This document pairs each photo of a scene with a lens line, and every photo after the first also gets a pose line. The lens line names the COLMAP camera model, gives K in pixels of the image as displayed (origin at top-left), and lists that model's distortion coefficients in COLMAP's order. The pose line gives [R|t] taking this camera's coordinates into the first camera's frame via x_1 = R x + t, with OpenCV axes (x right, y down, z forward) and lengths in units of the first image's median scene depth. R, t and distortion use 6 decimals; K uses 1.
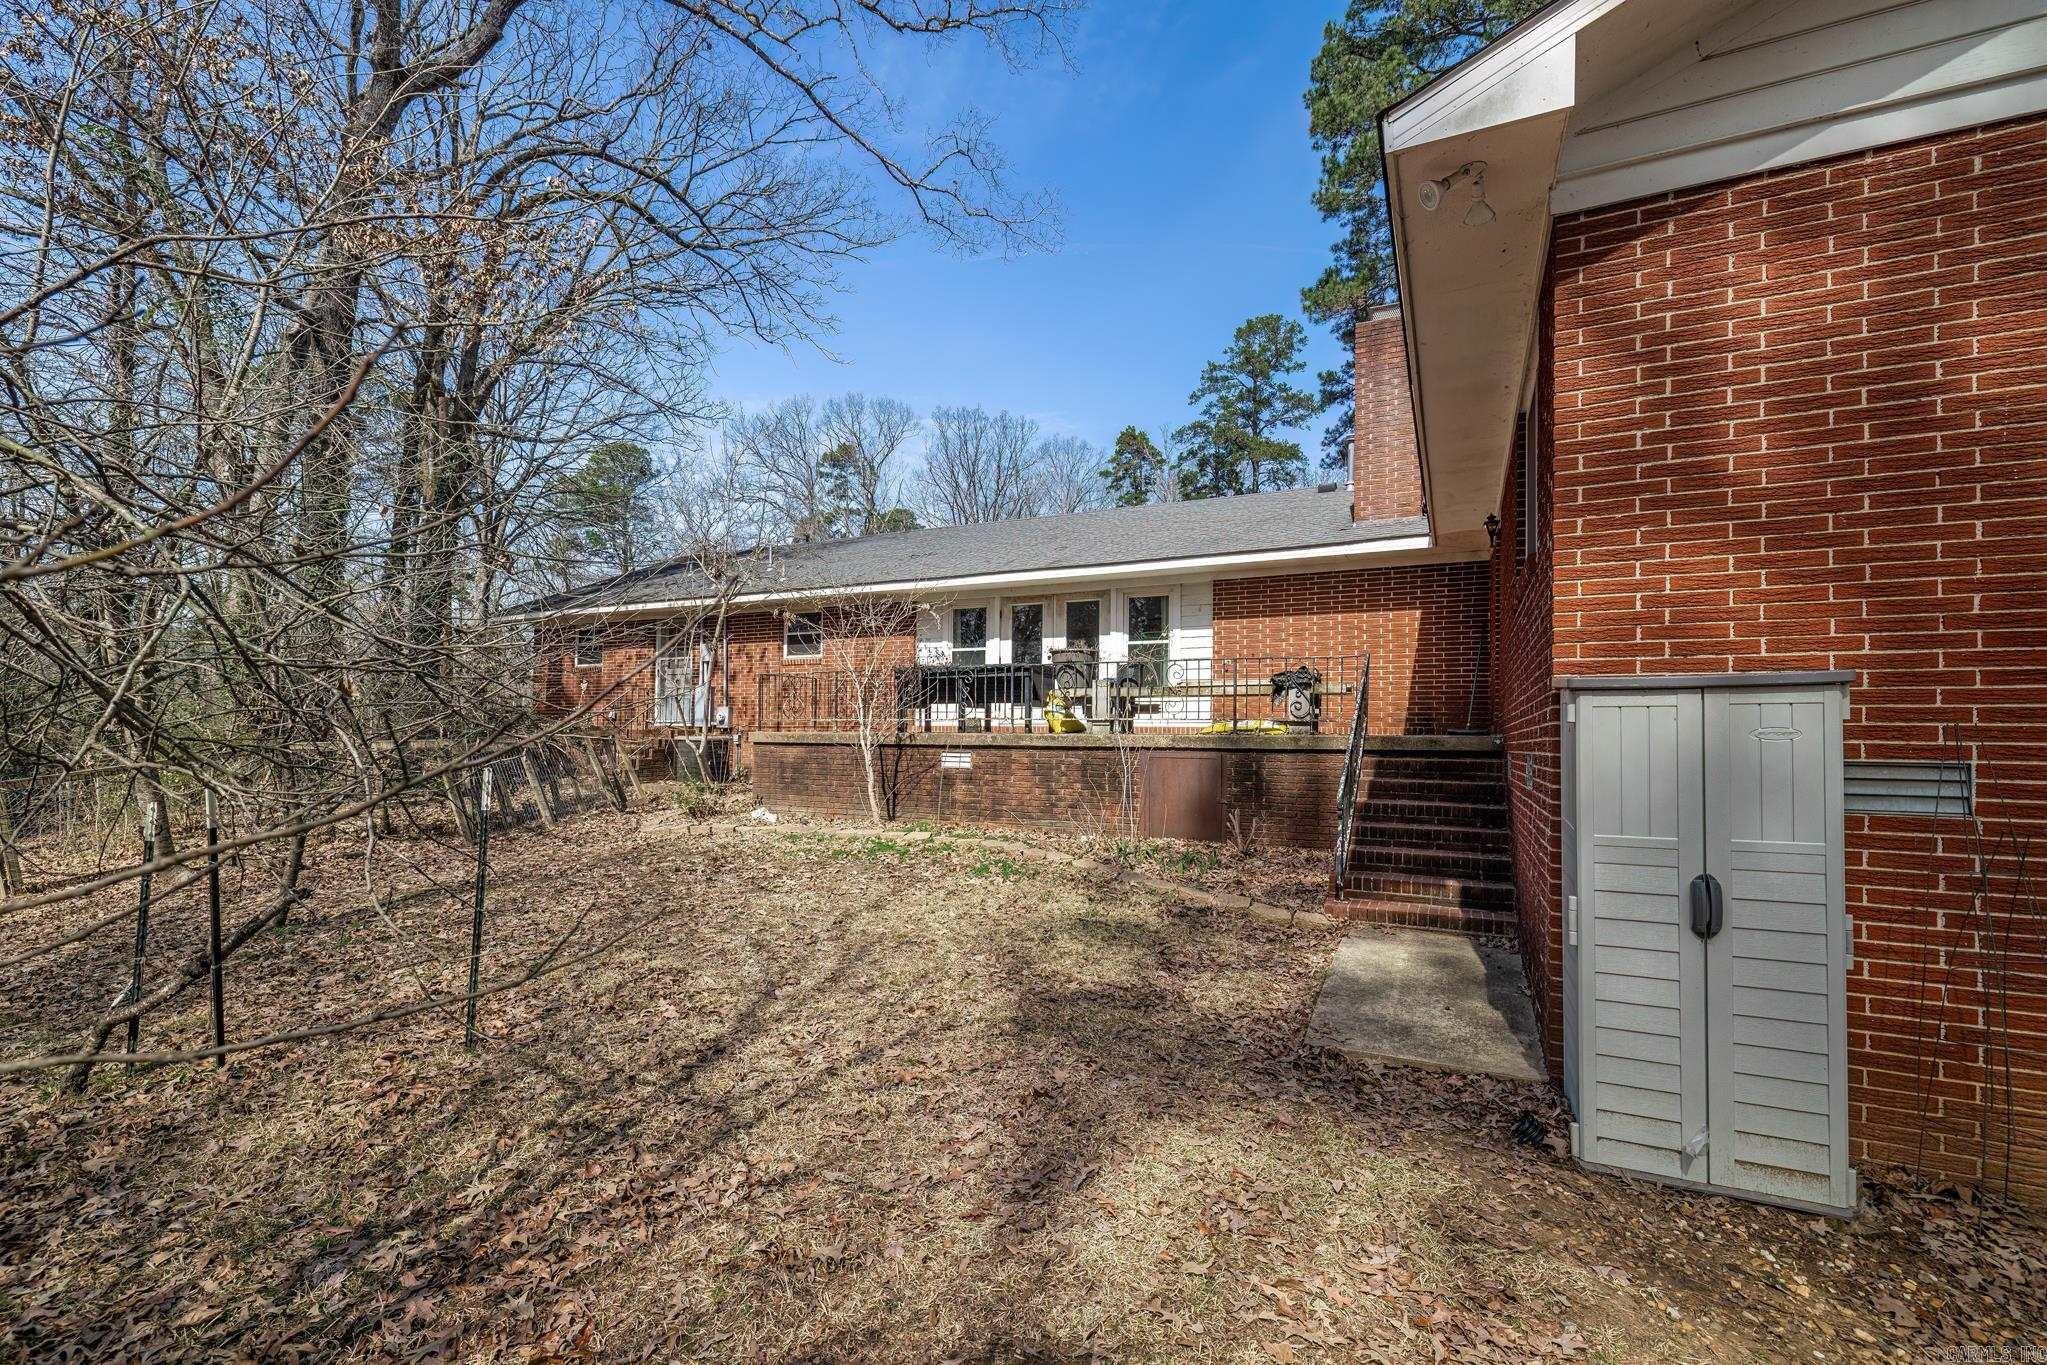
lens RADIAL K [[880.4, 0, 1011.6], [0, 880.4, 680.1], [0, 0, 1]] dist [-0.004448, -0.000457]
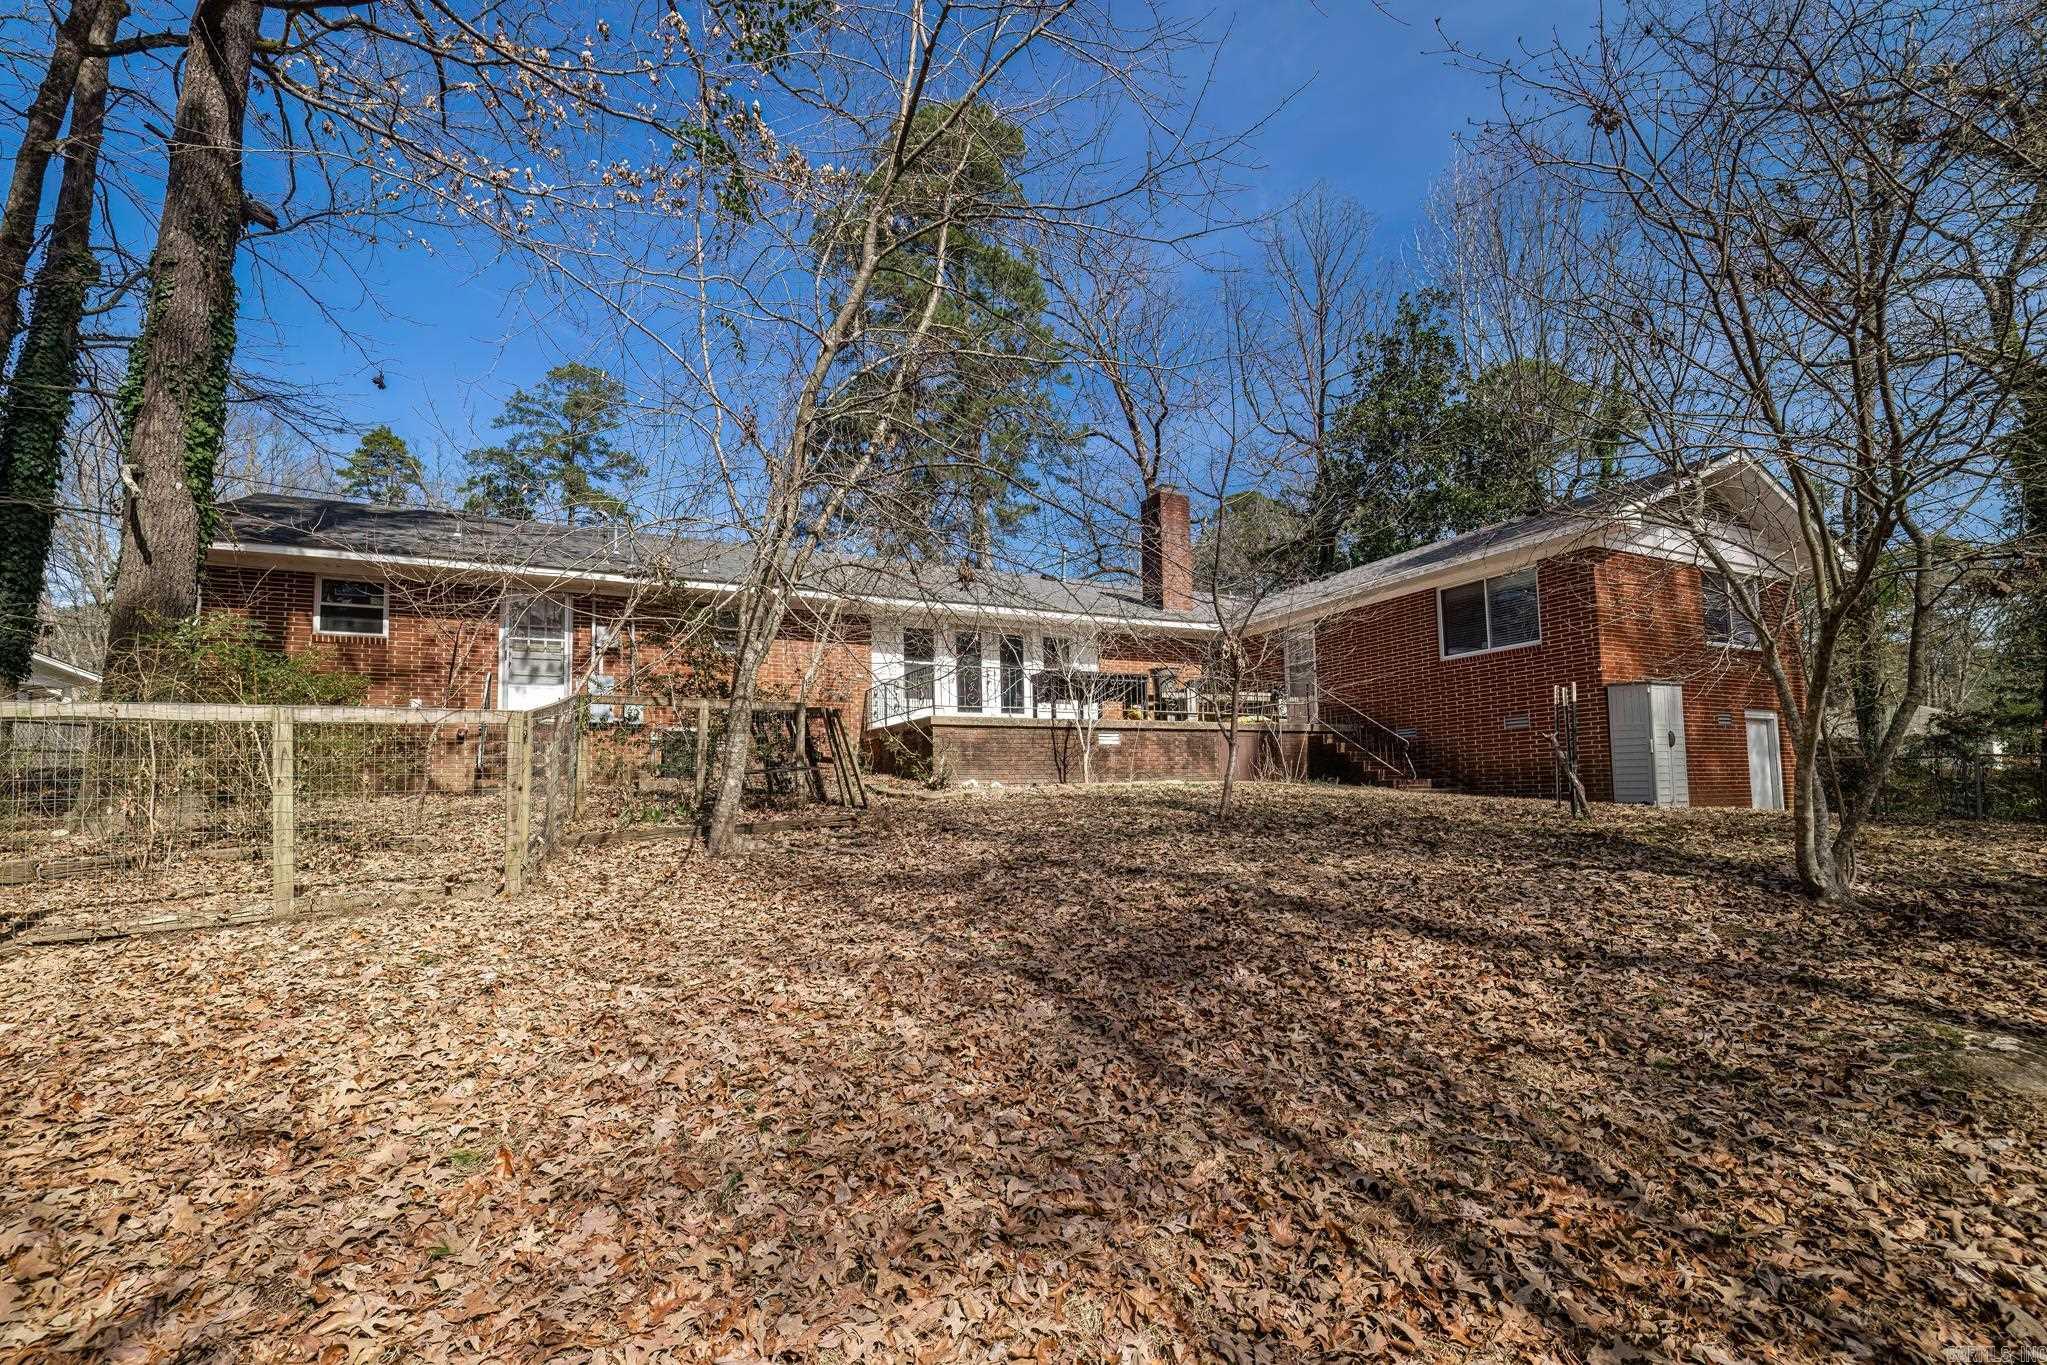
lens RADIAL K [[880.4, 0, 1011.6], [0, 880.4, 680.1], [0, 0, 1]] dist [-0.004448, -0.000457]
pose [[0.594811, 0.085618, 0.799293, -0.979691], [-0.019476, 0.995555, -0.092148, 0.100189], [-0.803629, 0.039244, 0.593835, 0.231221]]
